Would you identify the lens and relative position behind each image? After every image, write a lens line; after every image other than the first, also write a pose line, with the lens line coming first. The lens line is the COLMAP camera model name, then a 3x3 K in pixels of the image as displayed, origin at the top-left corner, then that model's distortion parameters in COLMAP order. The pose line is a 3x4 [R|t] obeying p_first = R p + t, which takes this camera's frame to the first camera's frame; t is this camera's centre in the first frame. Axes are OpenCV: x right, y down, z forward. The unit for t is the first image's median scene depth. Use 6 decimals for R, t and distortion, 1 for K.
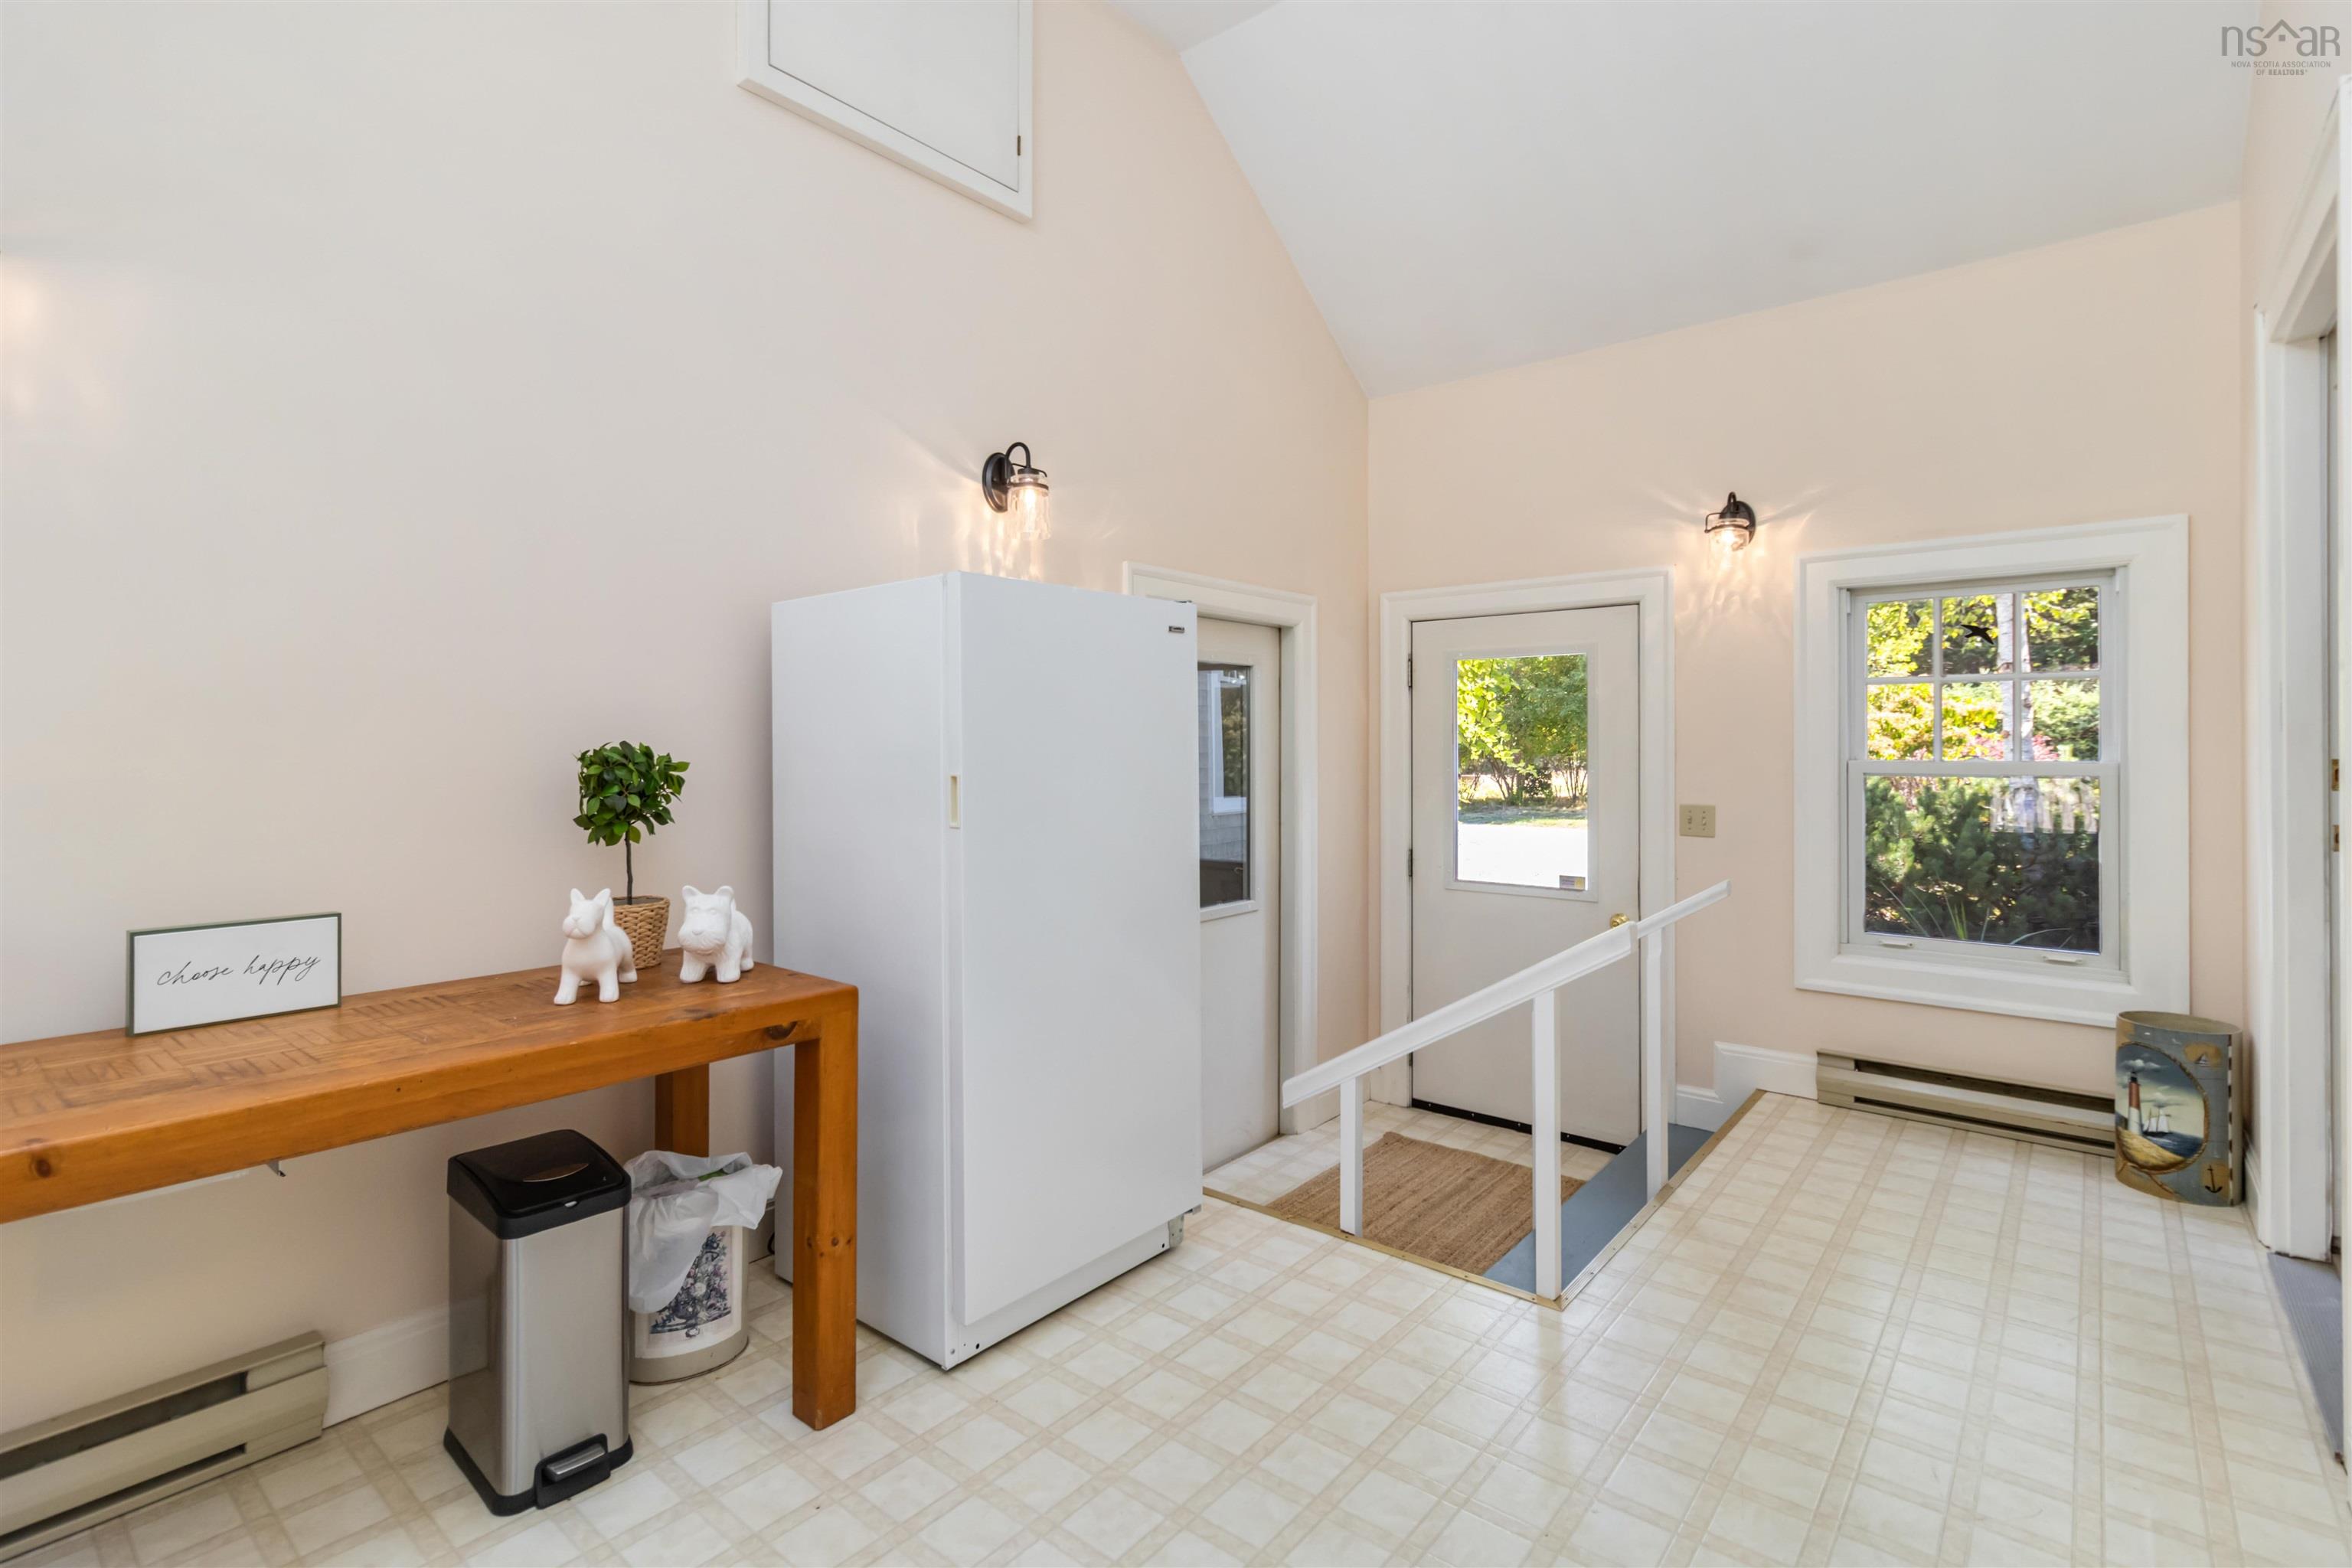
lens RADIAL K [[1098.1, 0, 1160.9], [0, 1098.1, 757.0], [0, 0, 1]] dist [-0.000946, -0.000061]
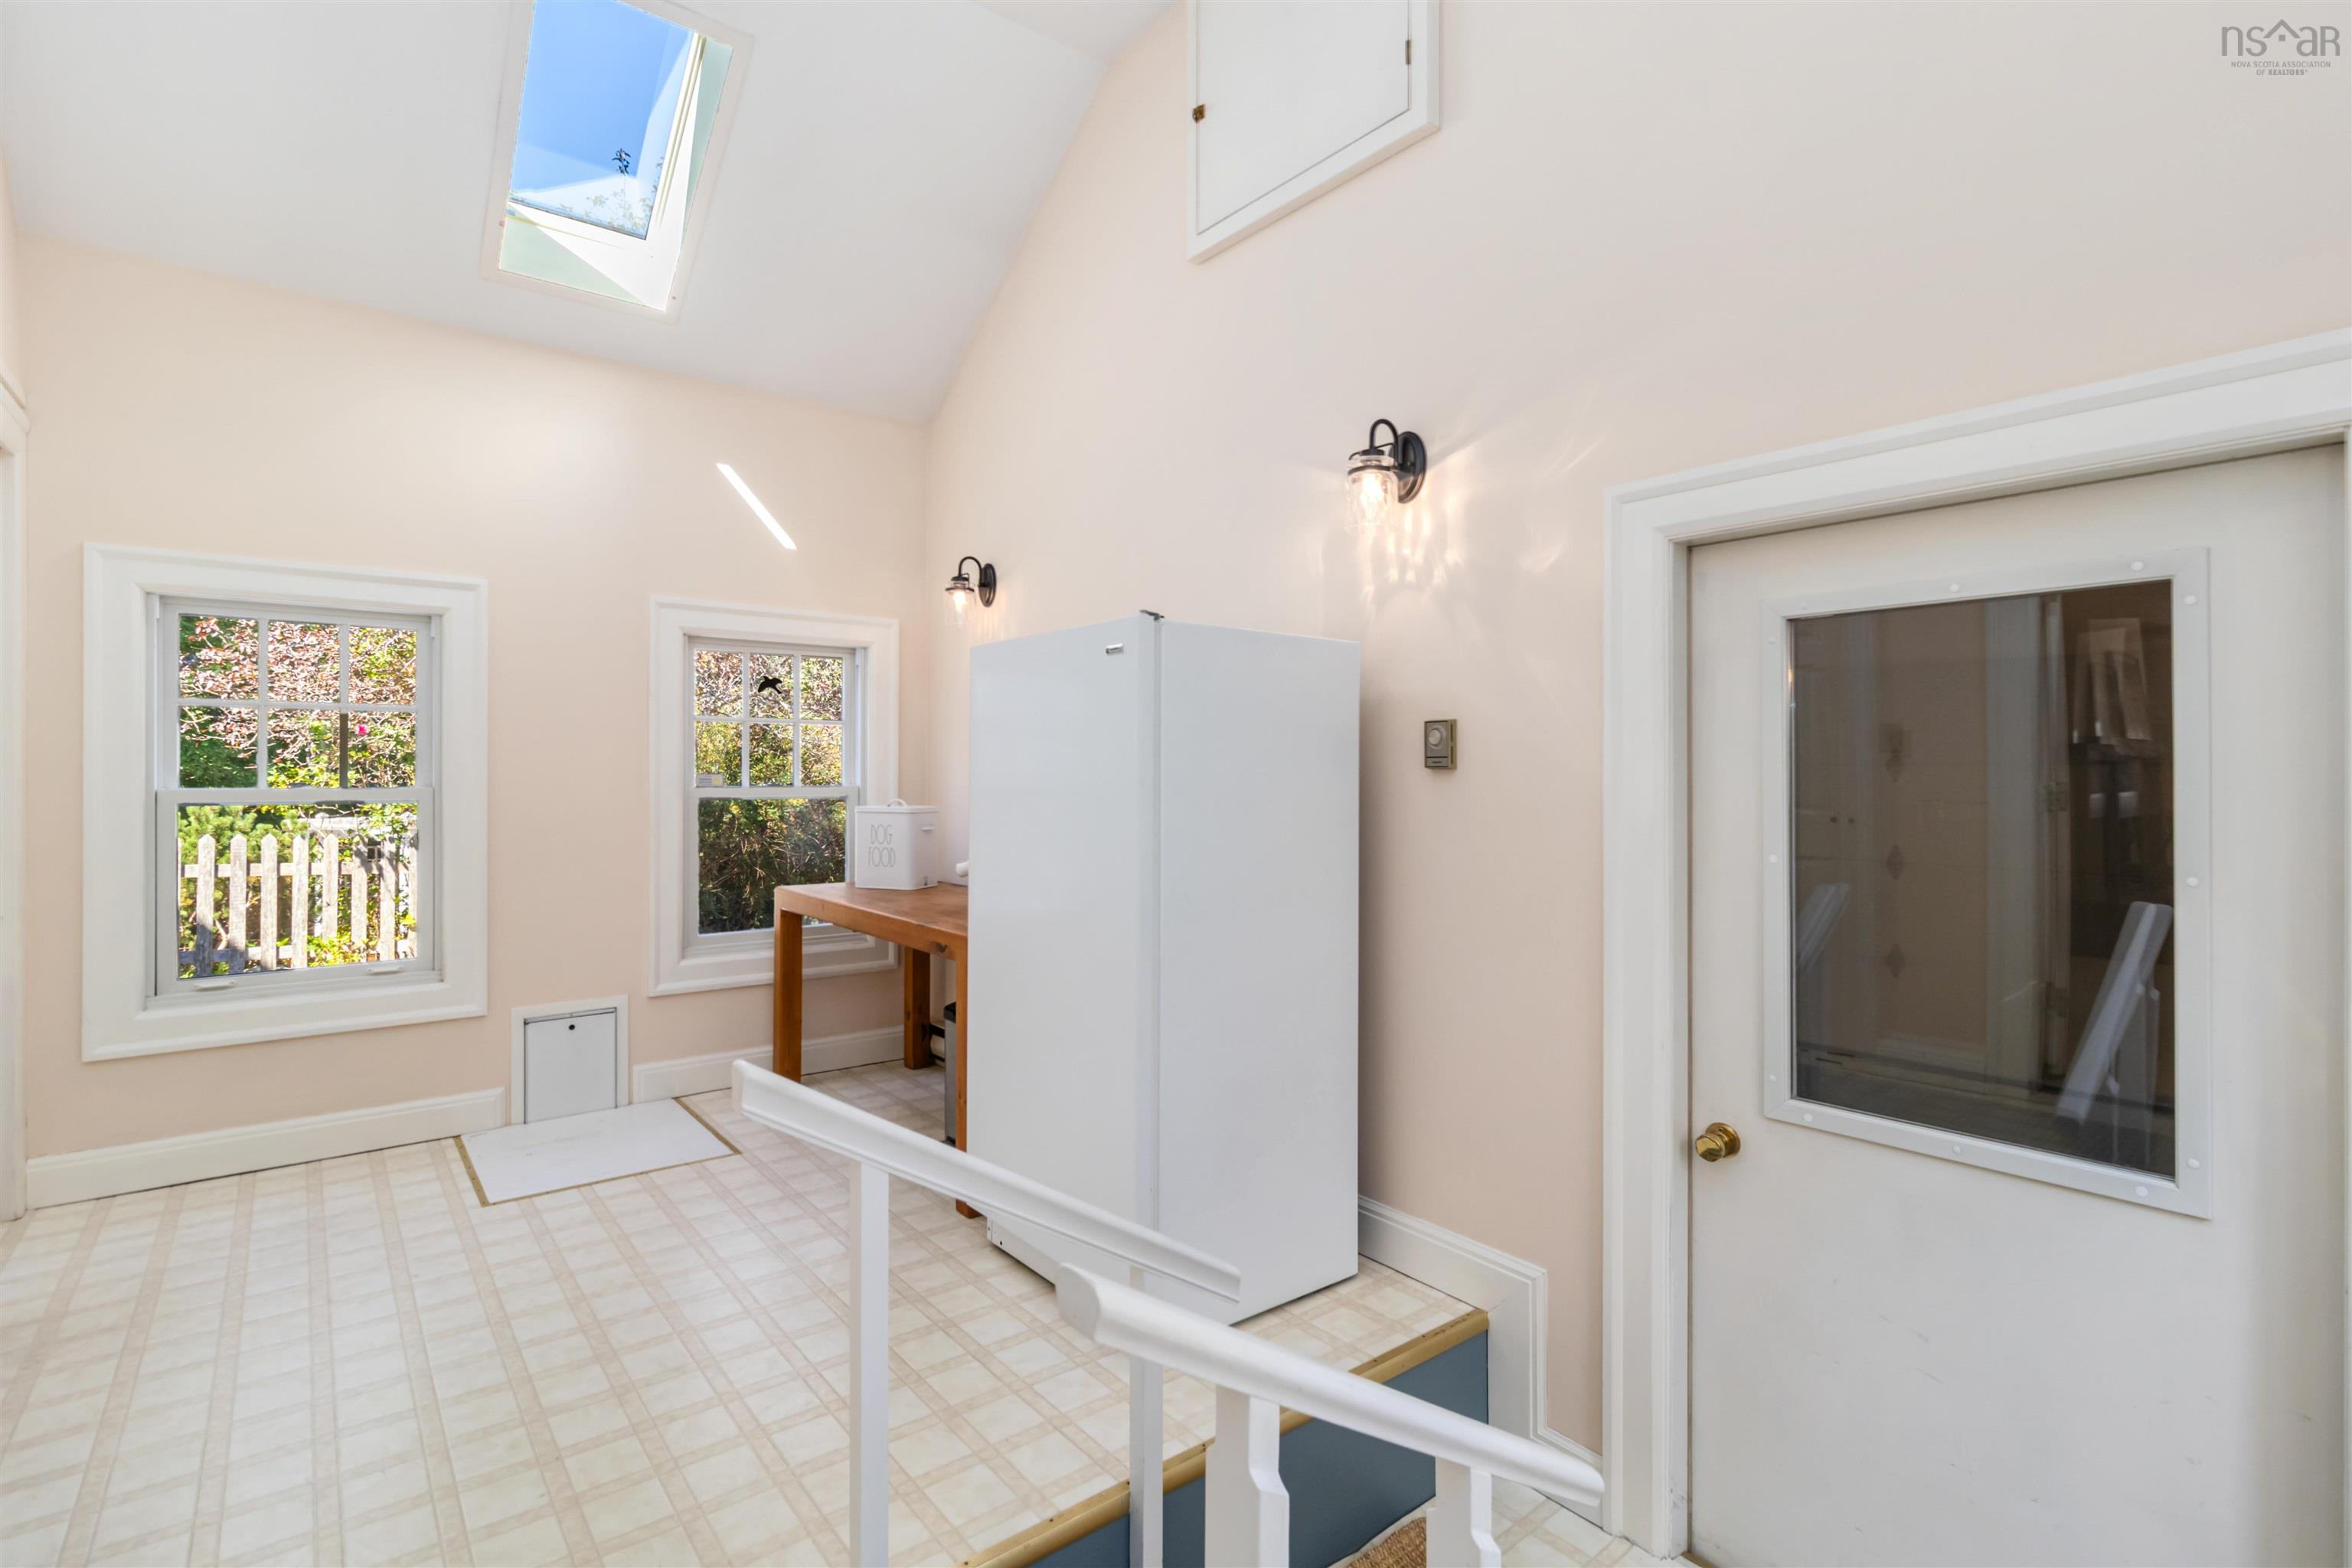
lens RADIAL K [[1095.3, 0, 1176.0], [0, 1095.3, 784.0], [0, 0, 1]] dist [0.000884, 0.000073]
pose [[-0.198668, 0.009465, -0.980021, 0.735787], [-0.005440, 0.999927, 0.010760, -0.013586], [0.980052, 0.007469, -0.198602, 1.015778]]
